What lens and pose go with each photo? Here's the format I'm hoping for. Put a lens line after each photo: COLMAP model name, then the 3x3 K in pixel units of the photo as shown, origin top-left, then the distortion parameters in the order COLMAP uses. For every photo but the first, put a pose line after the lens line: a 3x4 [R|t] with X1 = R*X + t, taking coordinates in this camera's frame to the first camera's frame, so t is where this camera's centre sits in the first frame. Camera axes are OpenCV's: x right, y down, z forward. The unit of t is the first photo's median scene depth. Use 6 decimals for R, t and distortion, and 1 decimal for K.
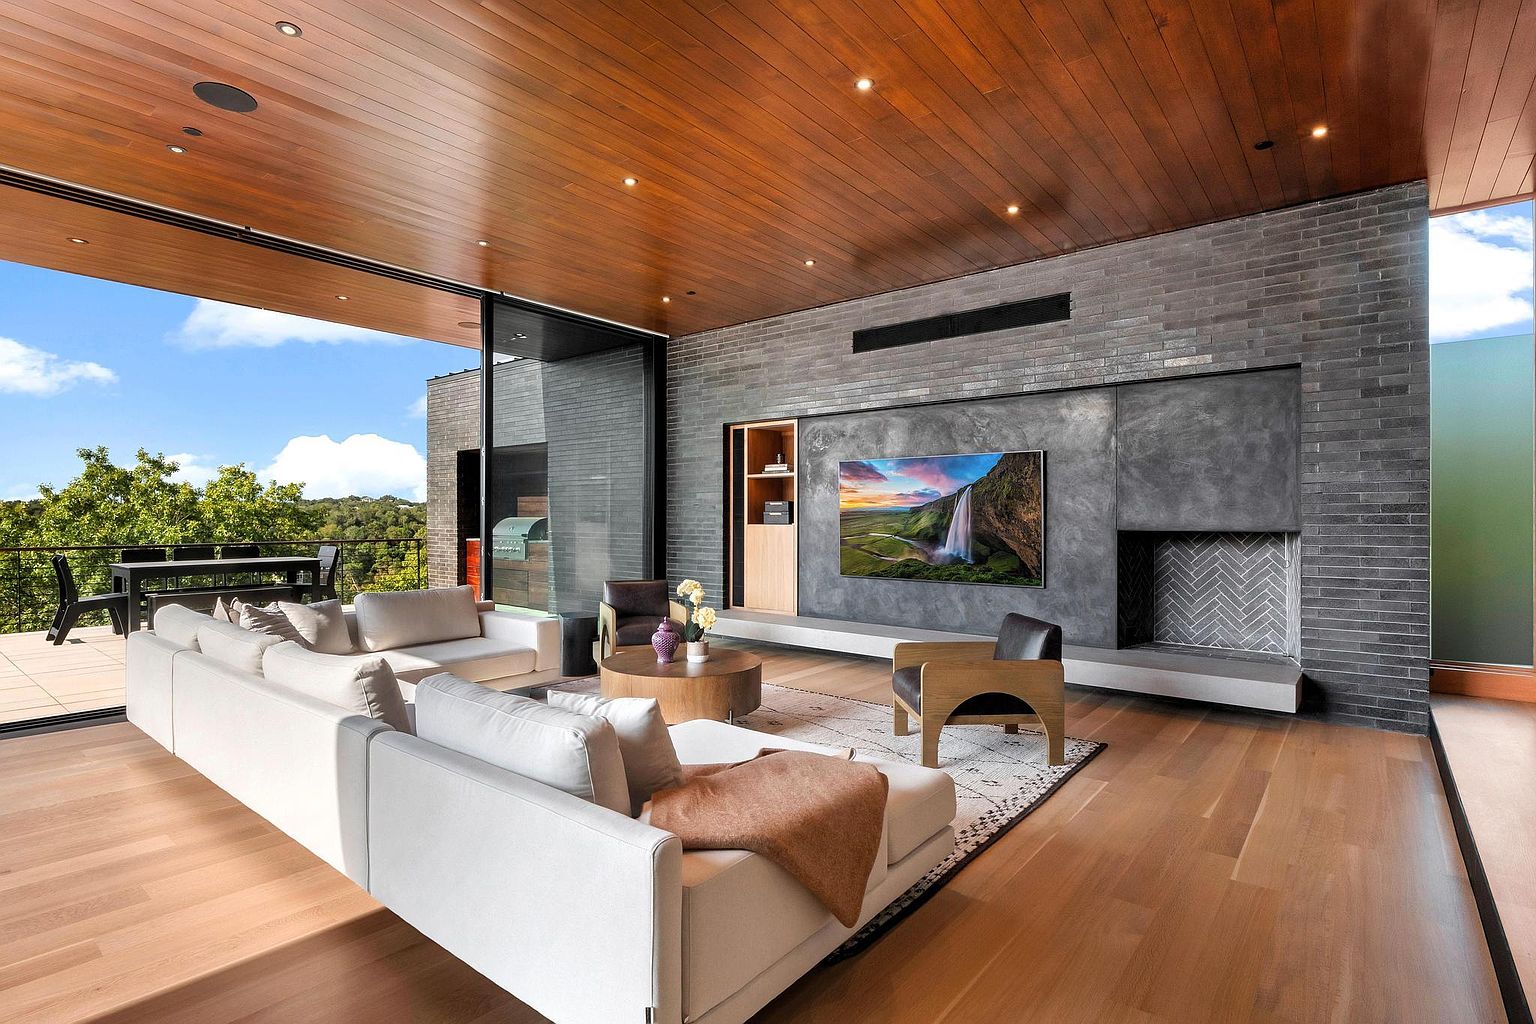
lens RADIAL K [[751.1, 0, 768.0], [0, 751.1, 512.0], [0, 0, 1]] dist [-0.012586, -0.000789]
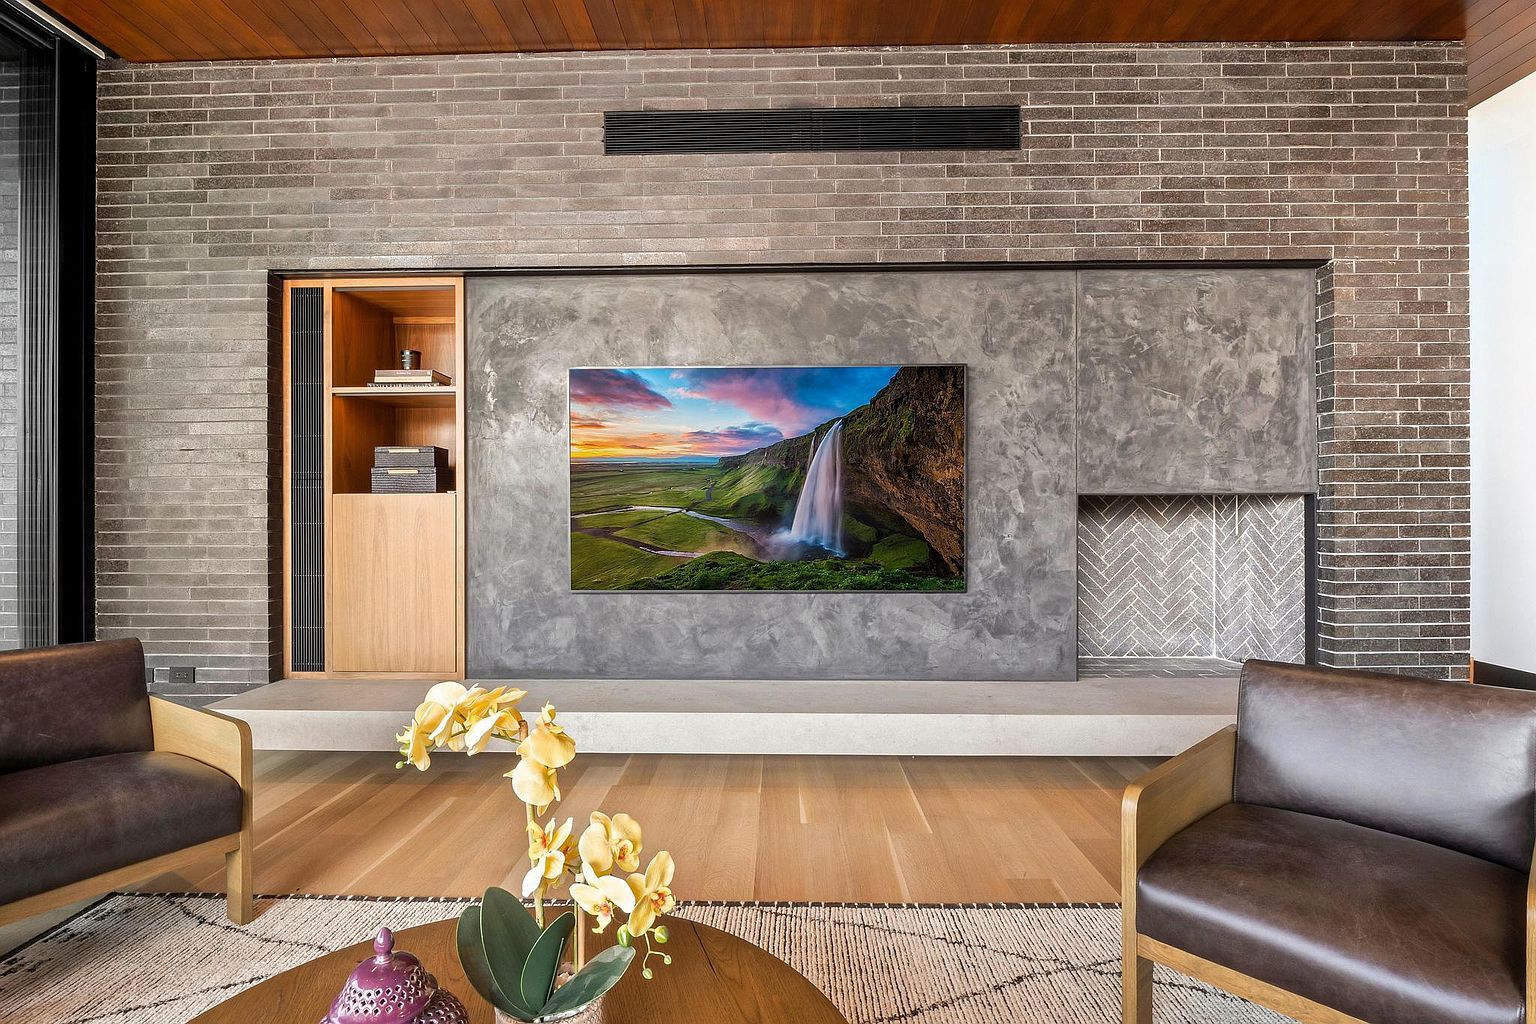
lens RADIAL K [[751.1, 0, 768.0], [0, 751.1, 512.0], [0, 0, 1]] dist [-0.012586, -0.000789]
pose [[0.791785, -0.003263, 0.610792, -0.111547], [-0.000818, 0.999979, 0.006403, 0.028606], [-0.610800, -0.005569, 0.791765, 0.534360]]
